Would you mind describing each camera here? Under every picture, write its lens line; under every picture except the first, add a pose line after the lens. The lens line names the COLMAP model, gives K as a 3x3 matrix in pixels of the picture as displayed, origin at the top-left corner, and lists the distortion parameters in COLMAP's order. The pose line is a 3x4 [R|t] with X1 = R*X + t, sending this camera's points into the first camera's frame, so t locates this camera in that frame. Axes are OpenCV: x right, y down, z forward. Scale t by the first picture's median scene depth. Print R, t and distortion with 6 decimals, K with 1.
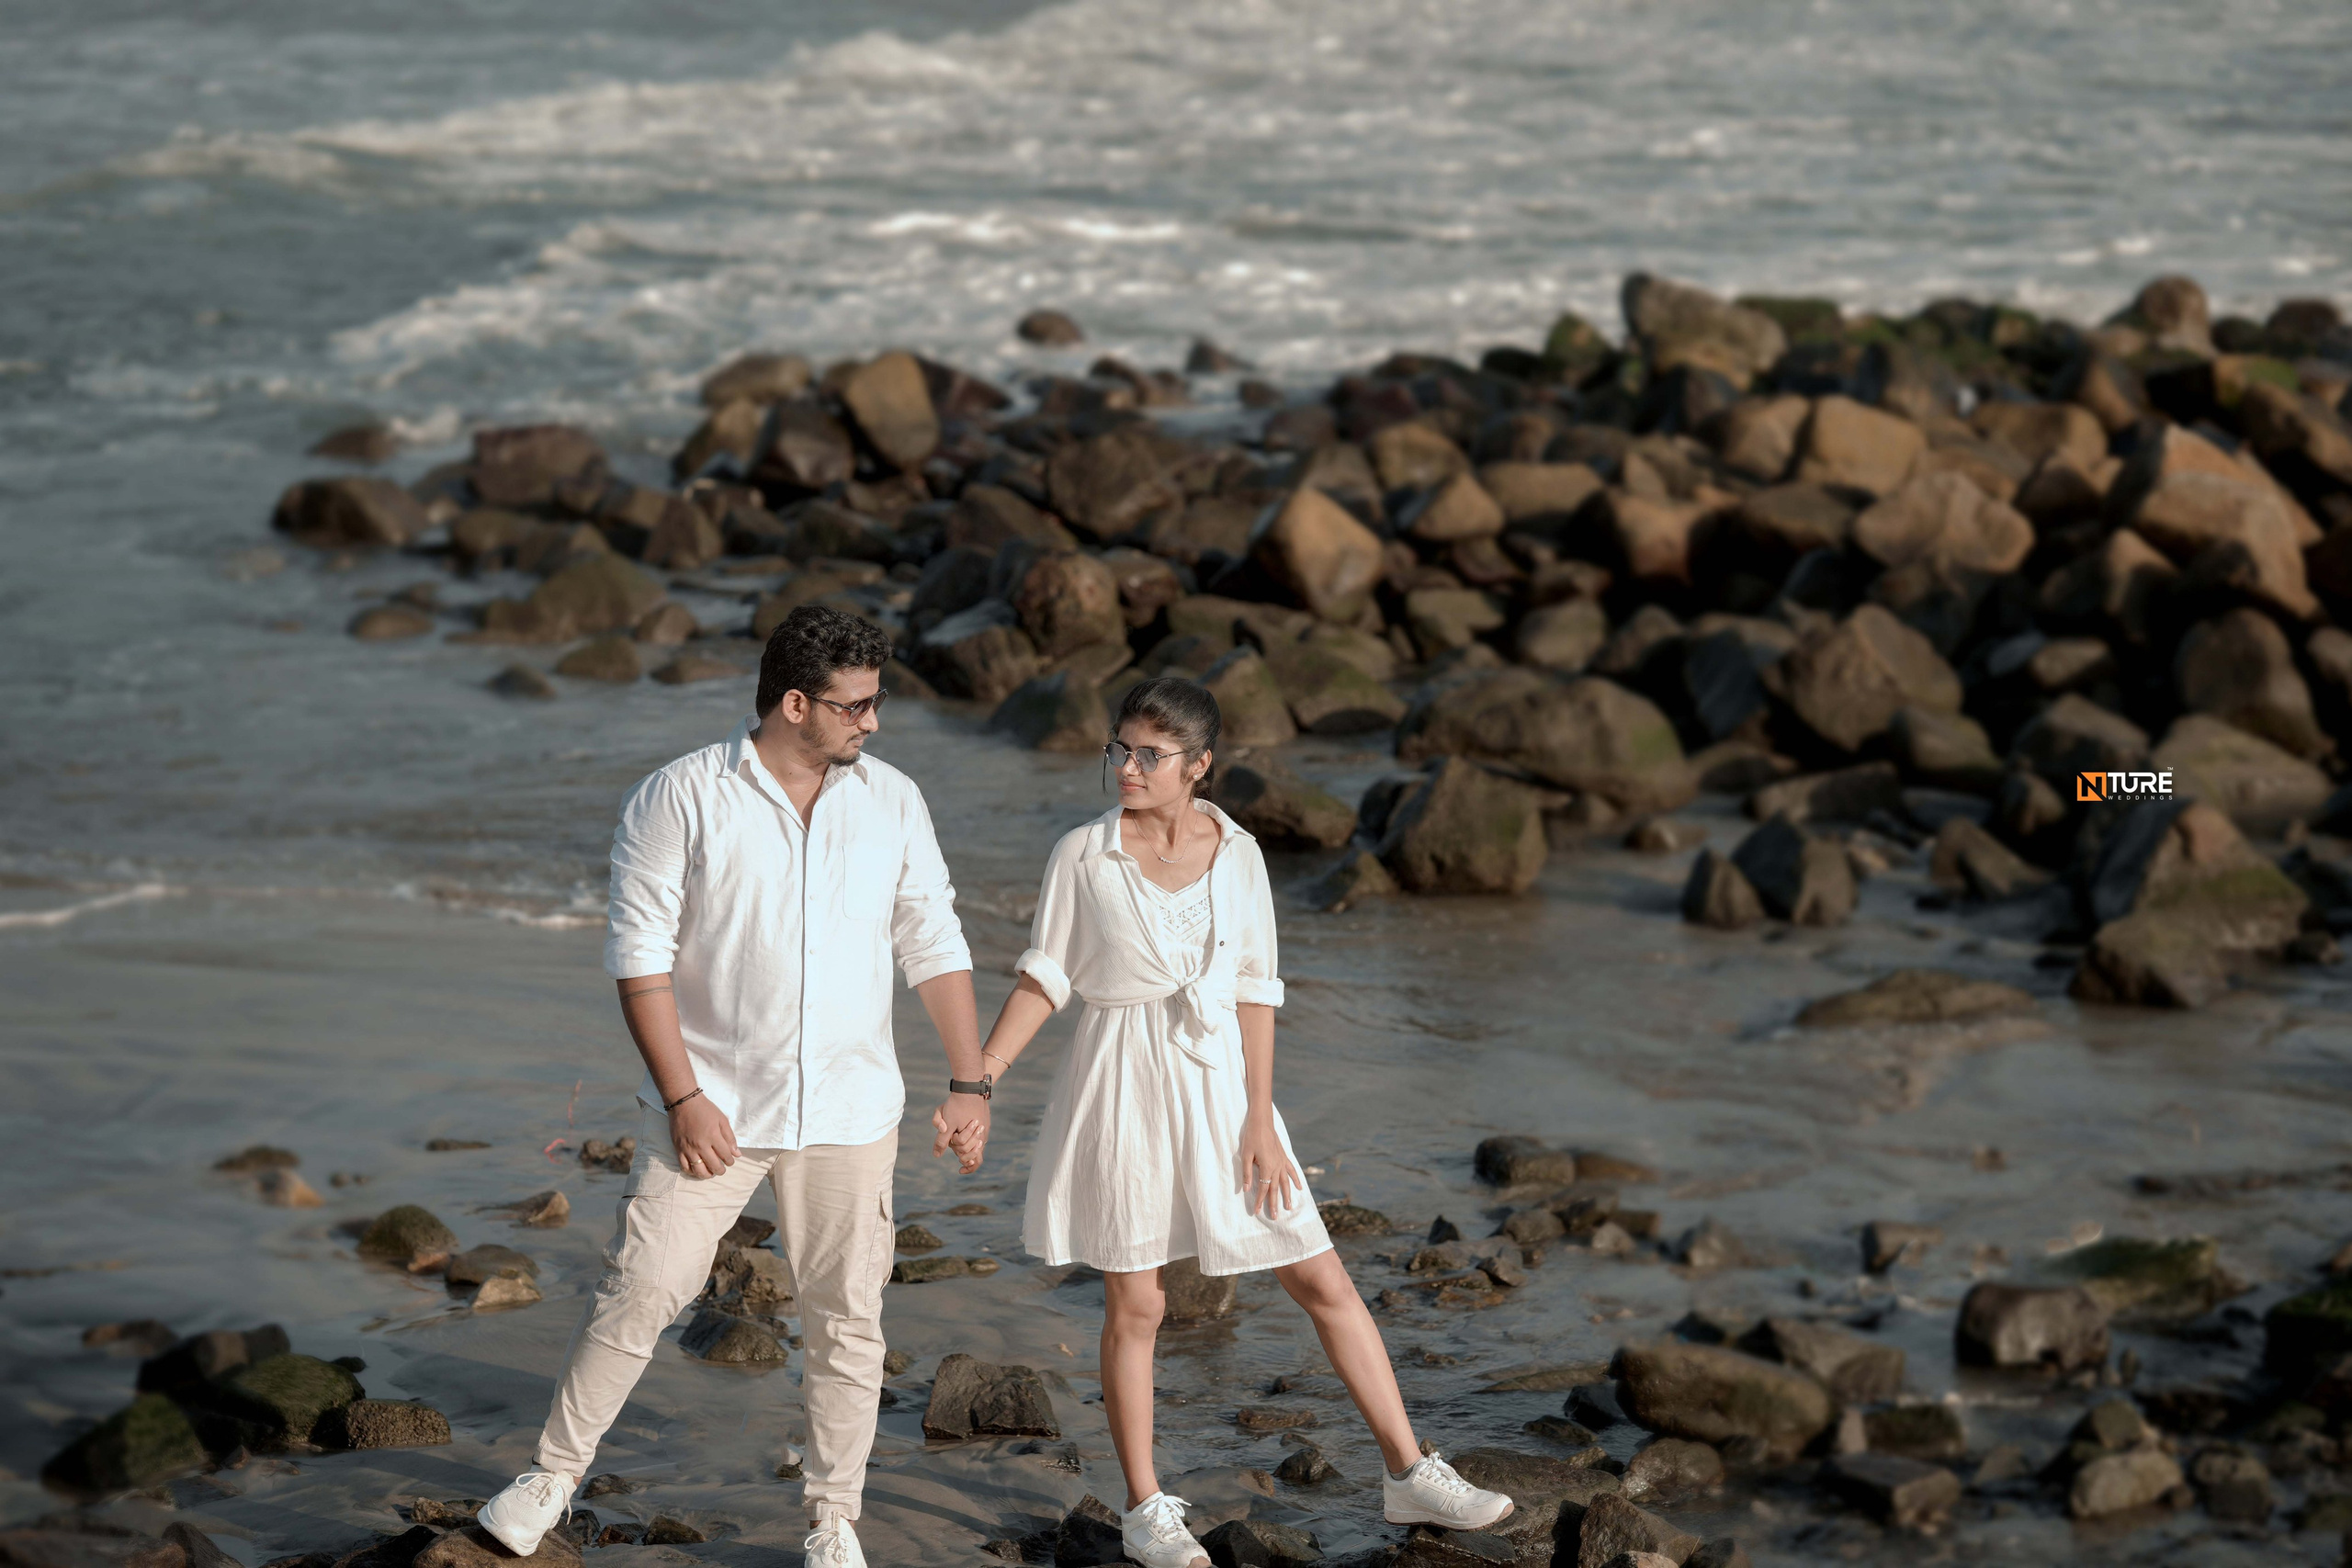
lens RADIAL K [[5484.6, 0, 1176.0], [0, 5484.6, 784.0], [0, 0, 1]] dist [0.043762, 0.245375]
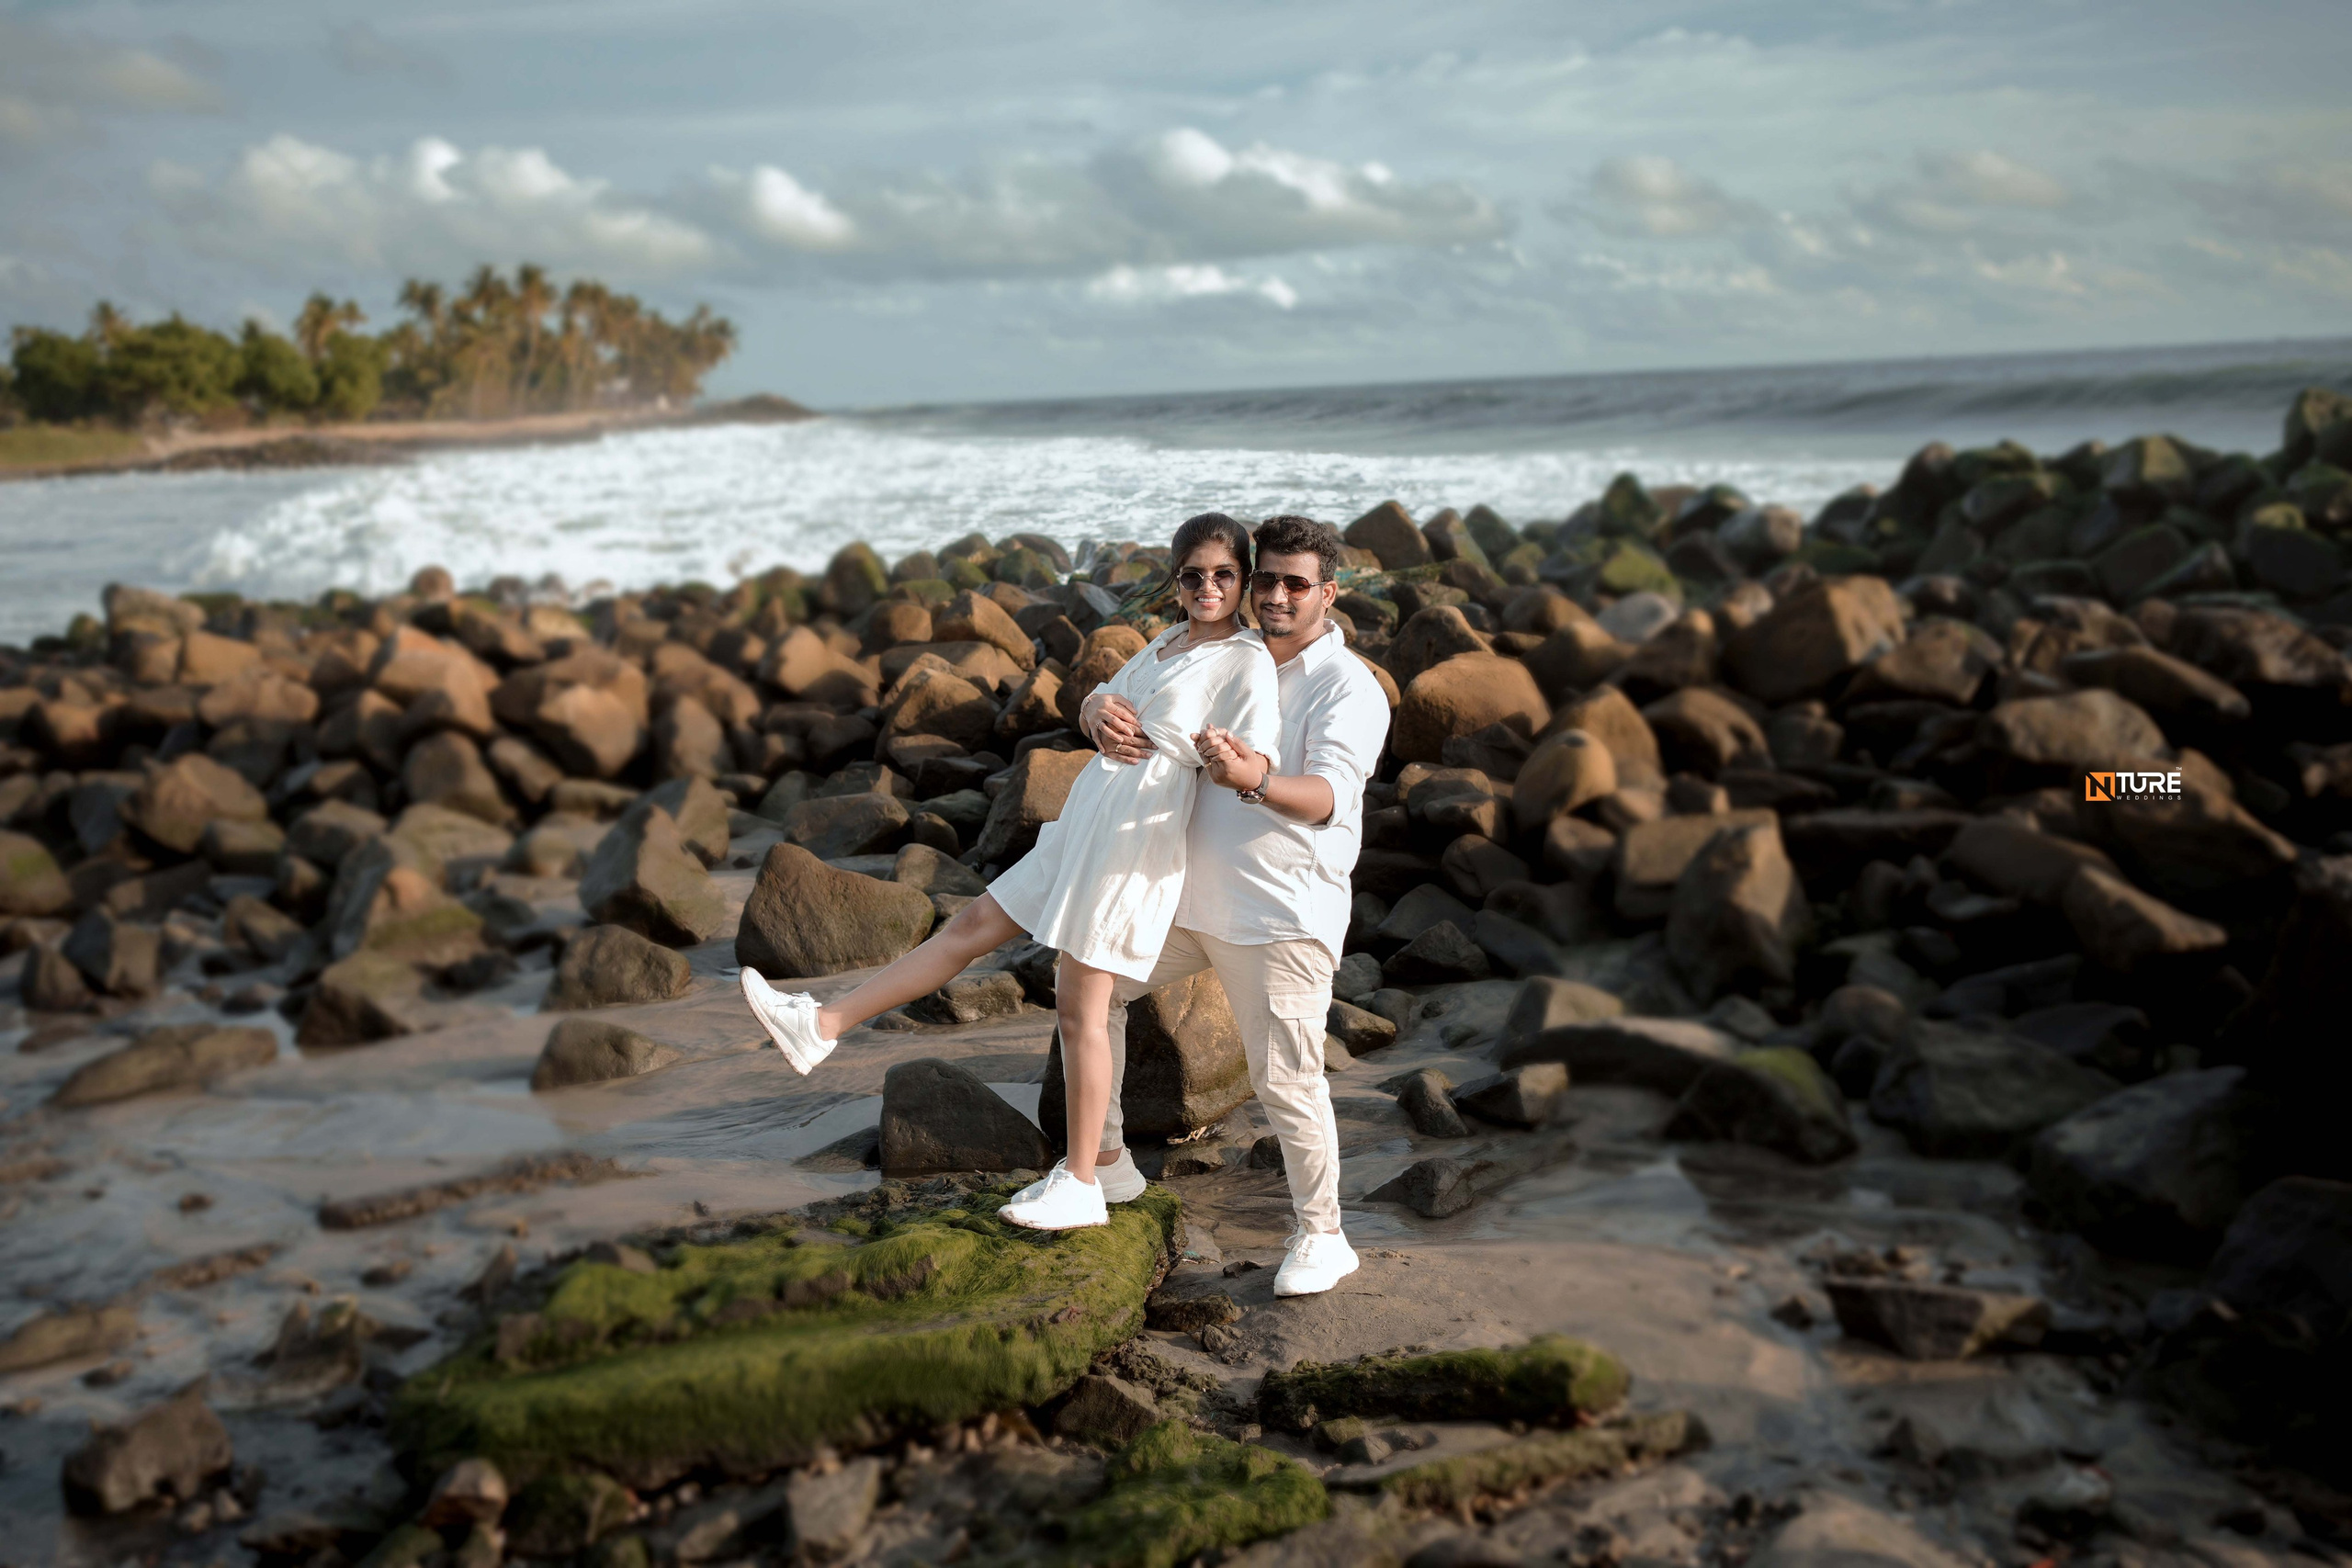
lens RADIAL K [[2387.6, 0, 1100.1], [0, 2387.6, 782.9], [0, 0, 1]] dist [-0.006754, 0.001453]
pose [[0.907034, -0.103950, 0.408025, 0.087236], [0.111799, 0.993720, 0.004635, -0.000428], [-0.405945, 0.041413, 0.912959, 0.321815]]
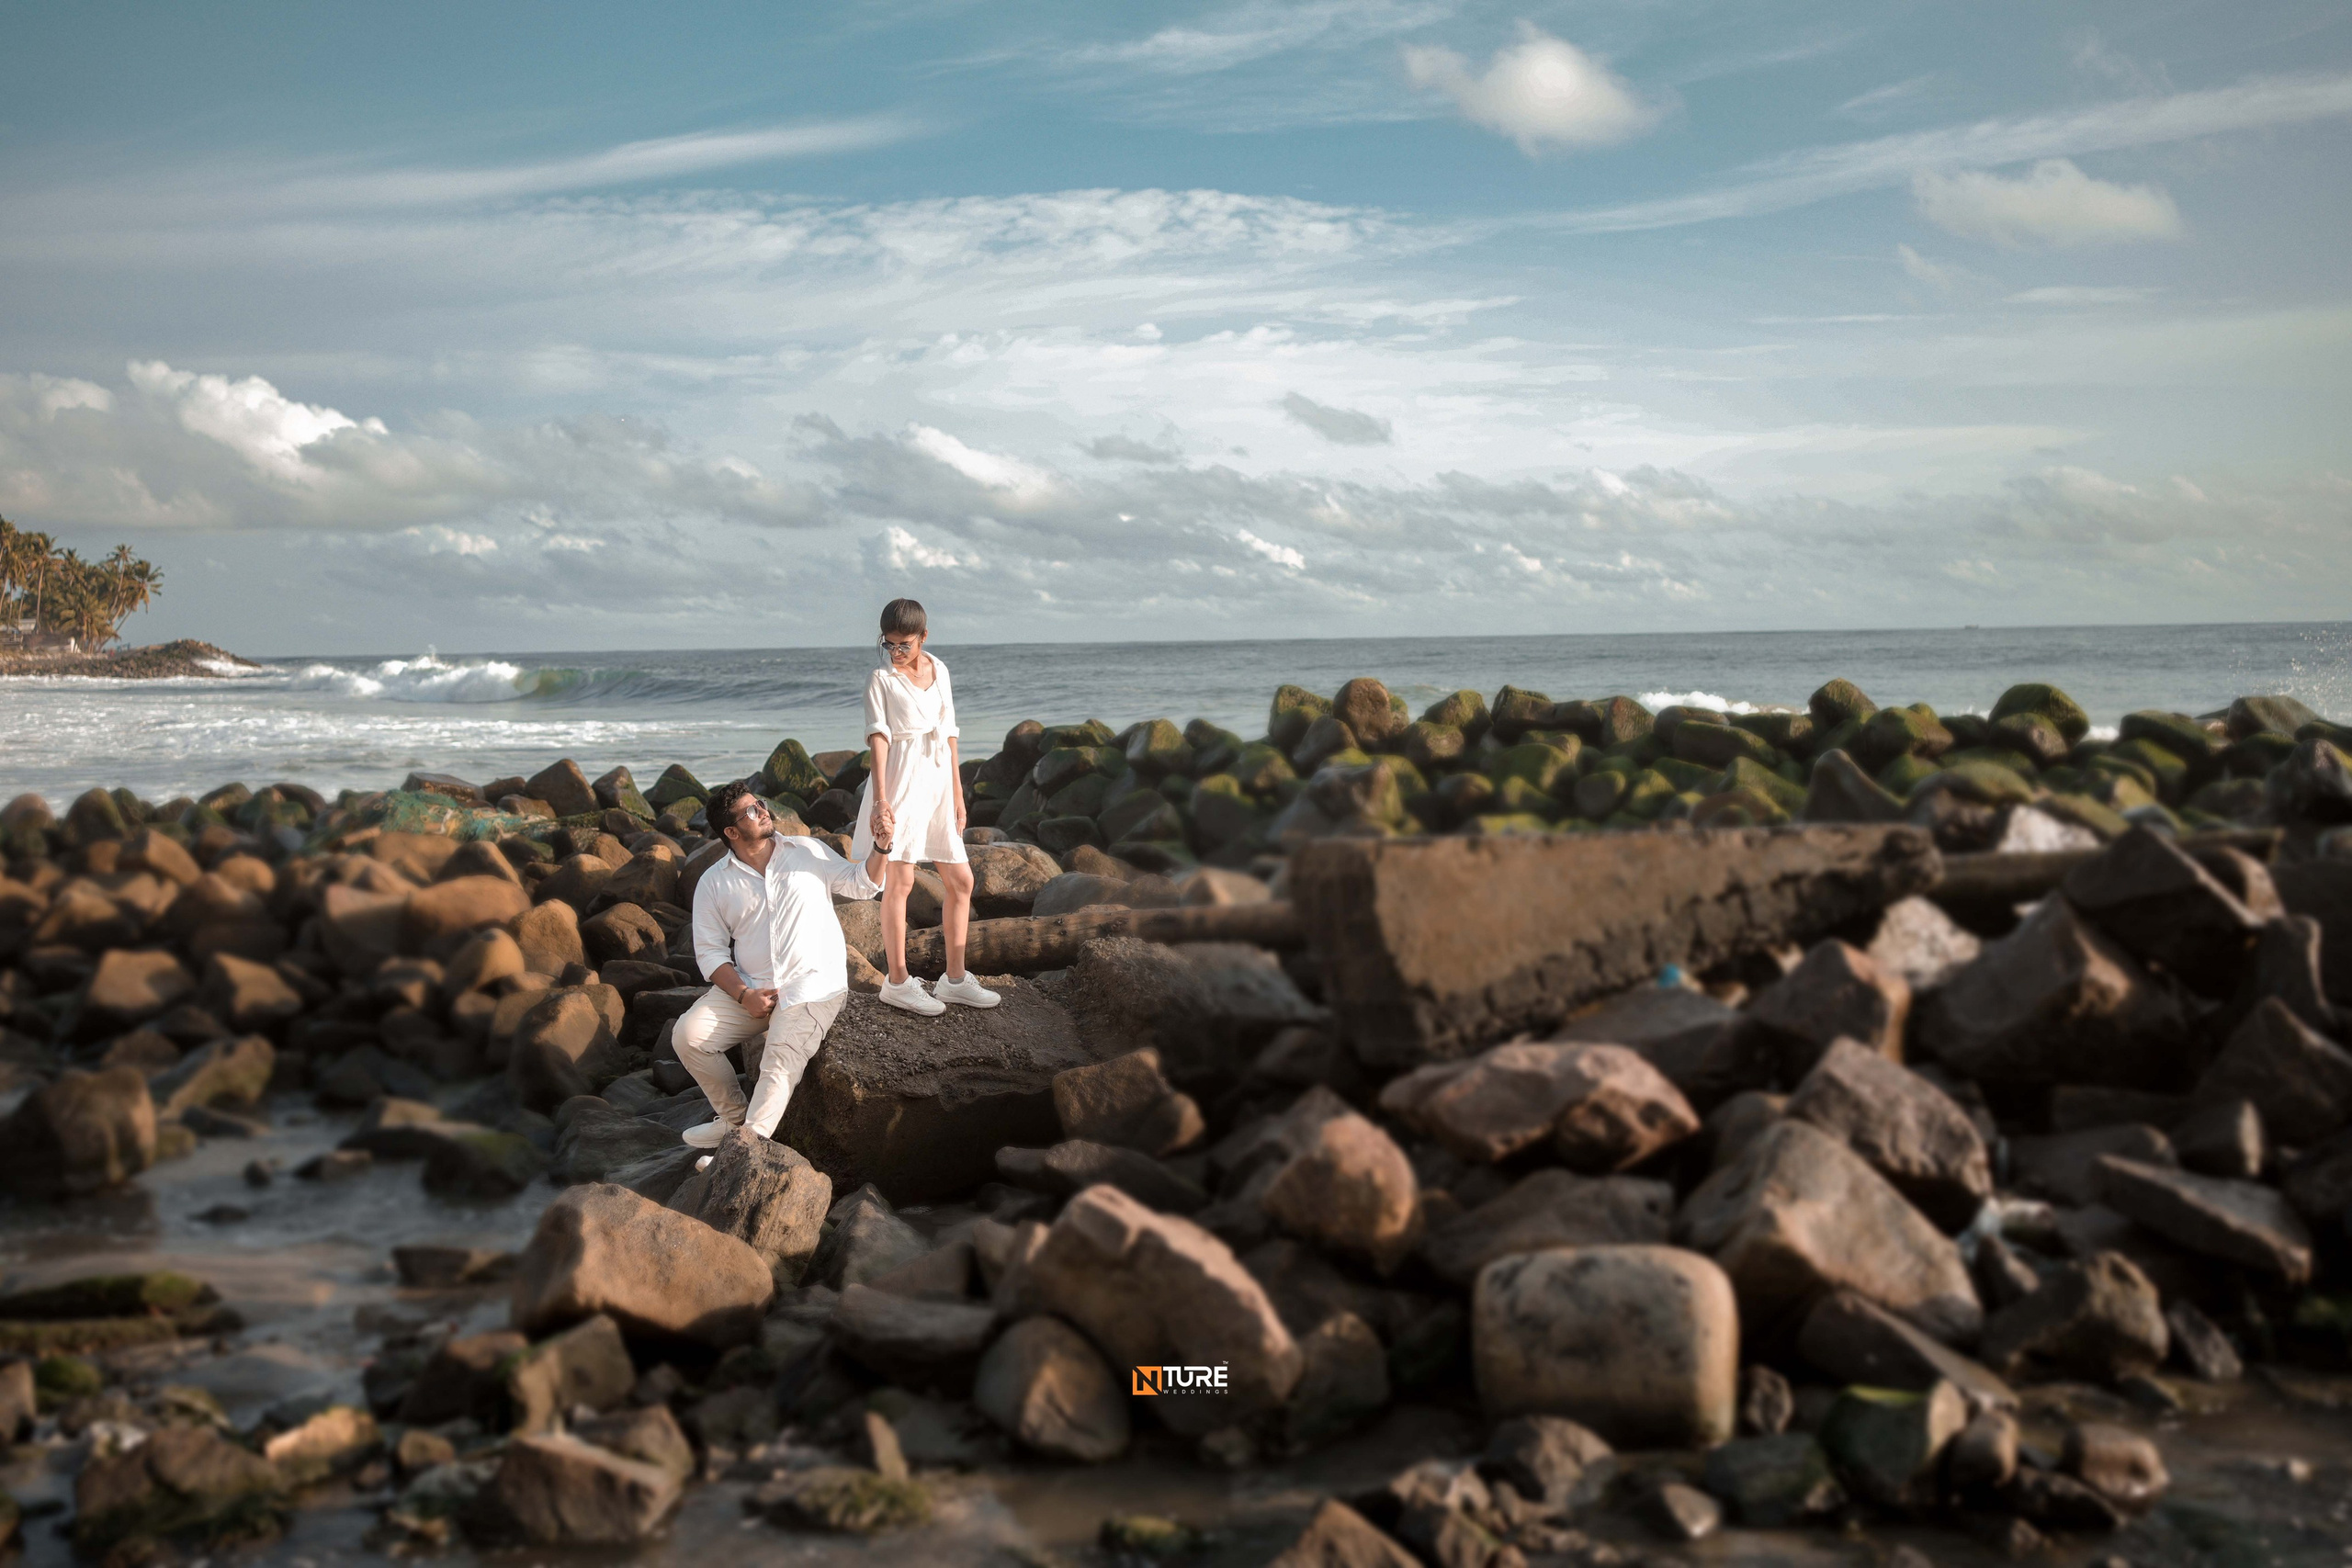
lens RADIAL K [[2399.4, 0, 1115.6], [0, 2399.4, 785.4], [0, 0, 1]] dist [-0.015178, 0.005895]
pose [[0.787431, -0.043880, 0.614839, 0.108655], [0.115309, 0.990341, -0.077000, 0.031023], [-0.605521, 0.131529, 0.784885, 0.122609]]
